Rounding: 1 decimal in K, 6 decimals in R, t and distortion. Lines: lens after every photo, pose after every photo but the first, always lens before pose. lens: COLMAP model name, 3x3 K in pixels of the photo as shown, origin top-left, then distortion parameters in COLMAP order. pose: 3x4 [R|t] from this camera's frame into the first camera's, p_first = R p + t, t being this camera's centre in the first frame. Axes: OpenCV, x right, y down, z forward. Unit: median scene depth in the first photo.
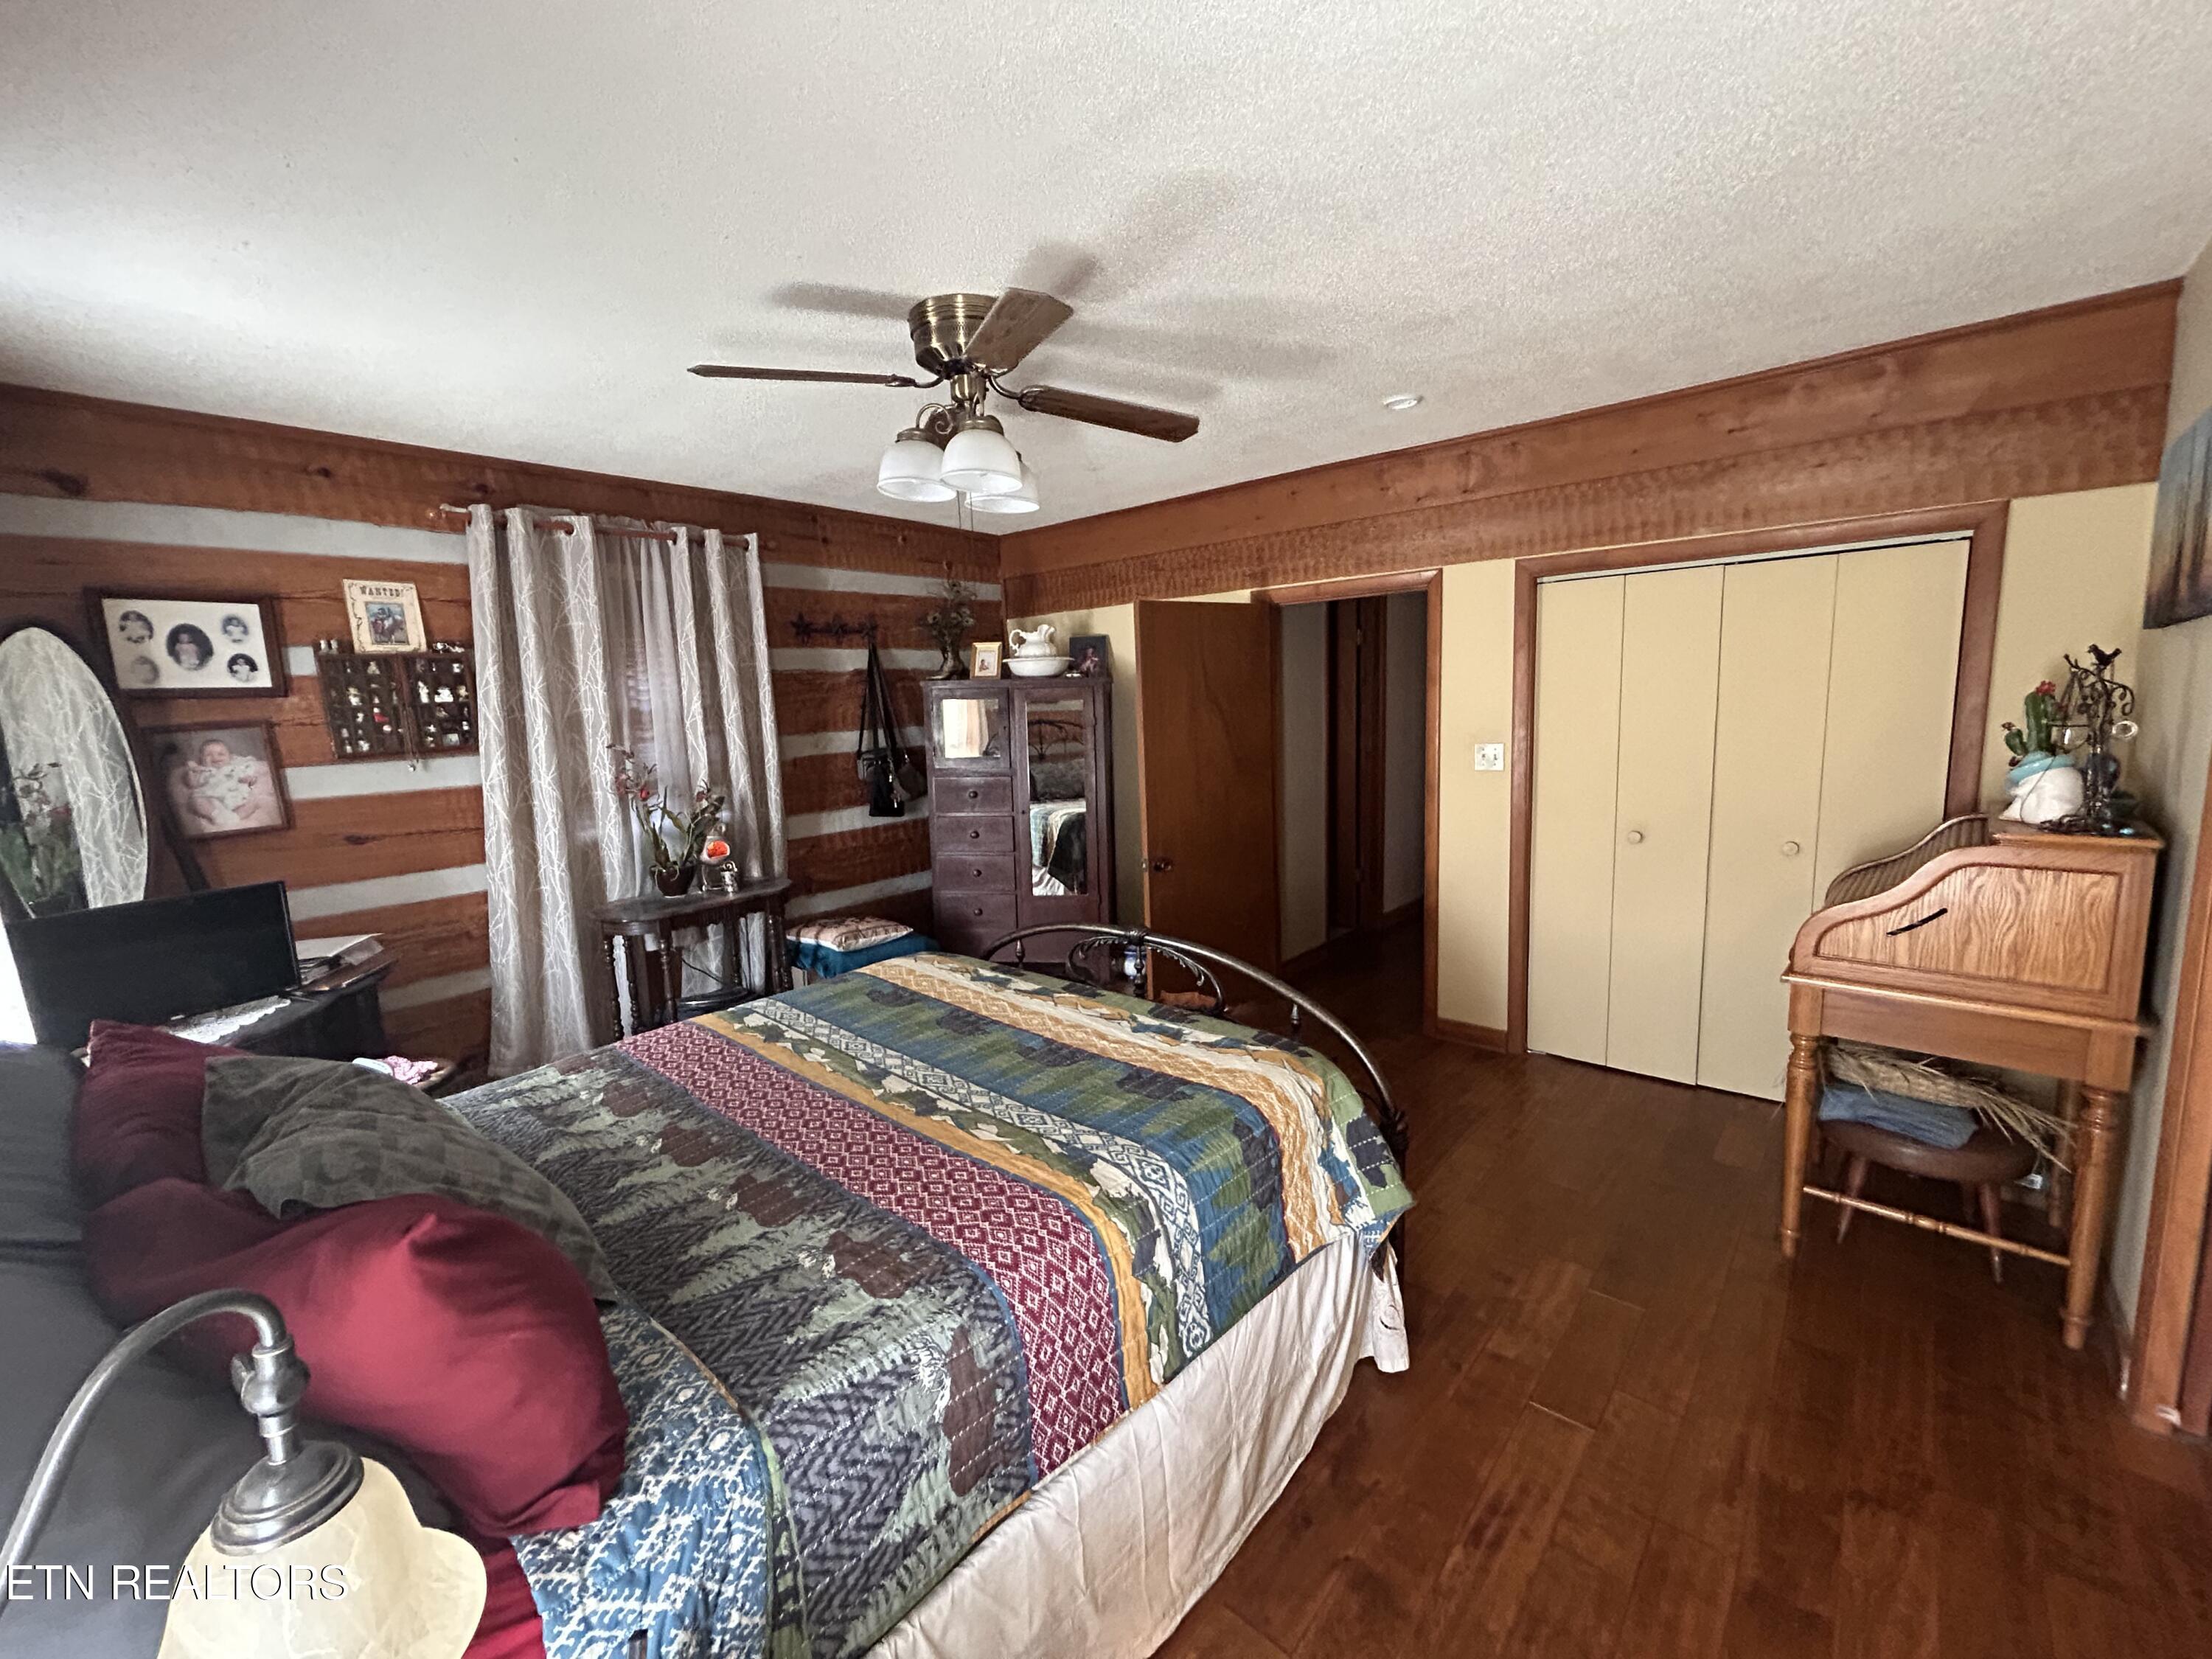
lens RADIAL K [[899.2, 0, 1115.0], [0, 899.2, 826.3], [0, 0, 1]] dist [0.001495, 0.000022]
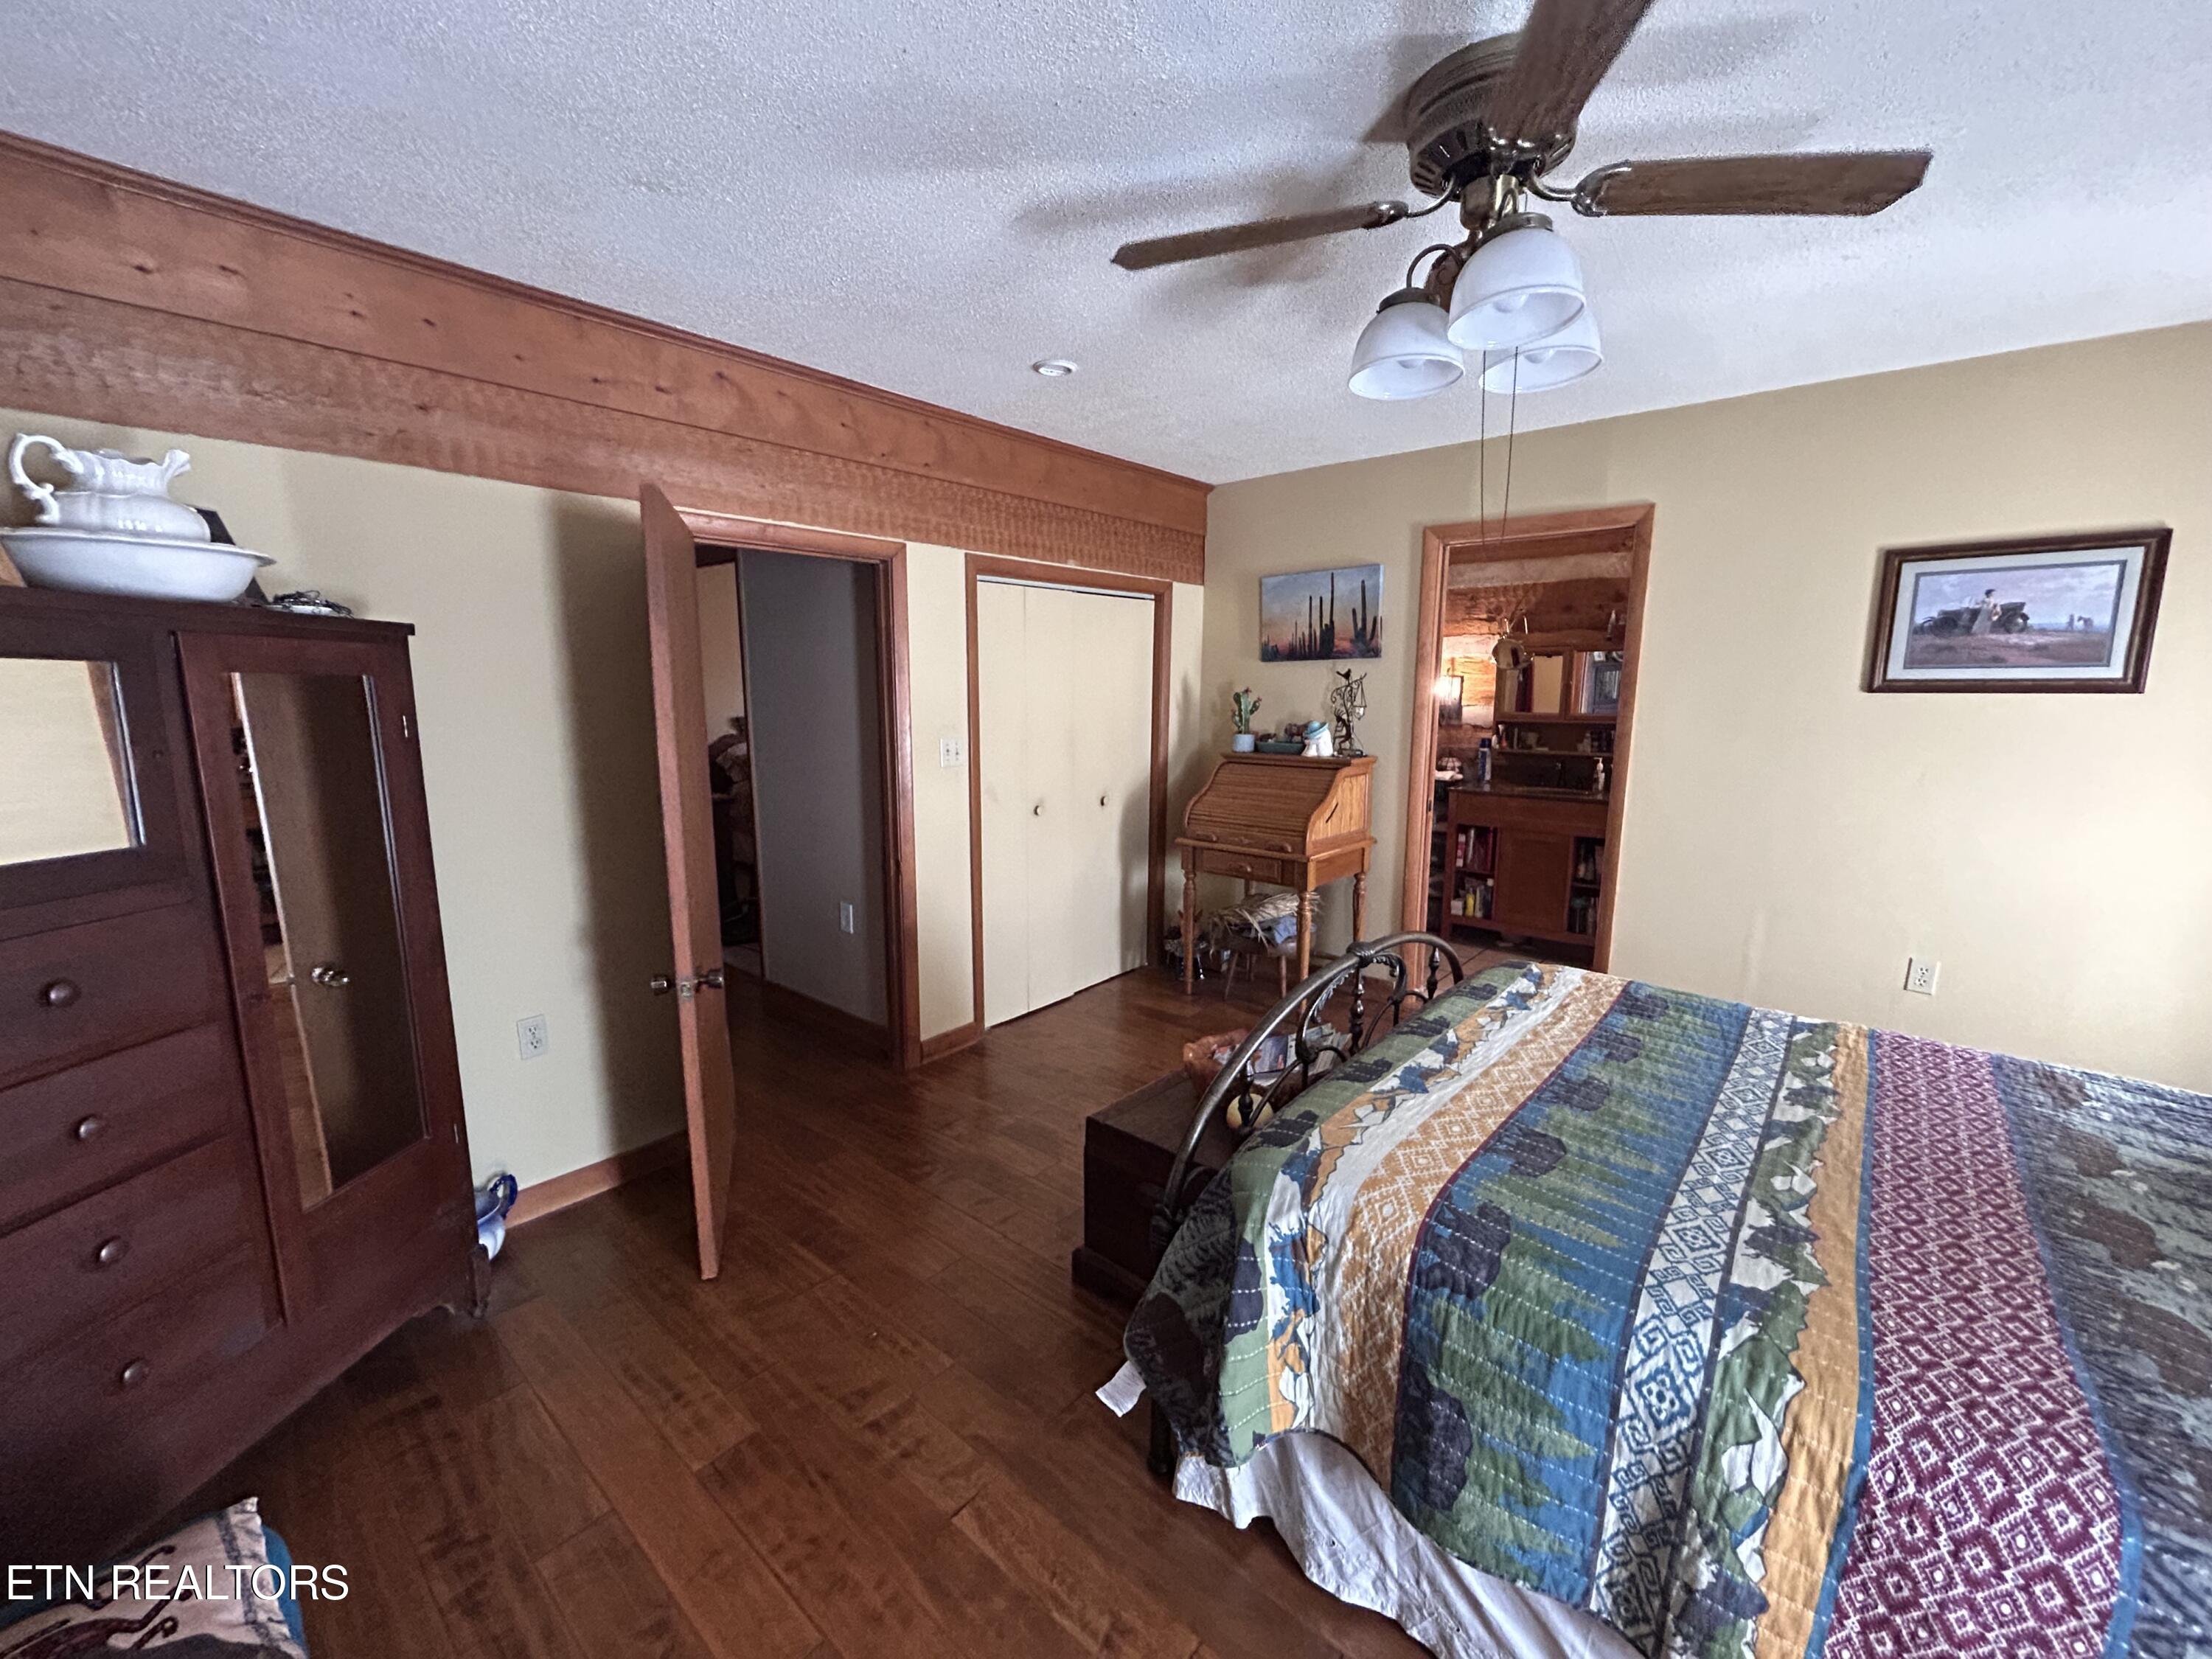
lens RADIAL K [[899.2, 0, 1114.6], [0, 899.2, 823.1], [0, 0, 1]] dist [0.001495, 0.000022]
pose [[-0.014310, -0.120736, 0.992582, -0.895920], [0.143657, 0.982136, 0.121536, -0.154326], [-0.989524, 0.144331, 0.003290, 1.361268]]
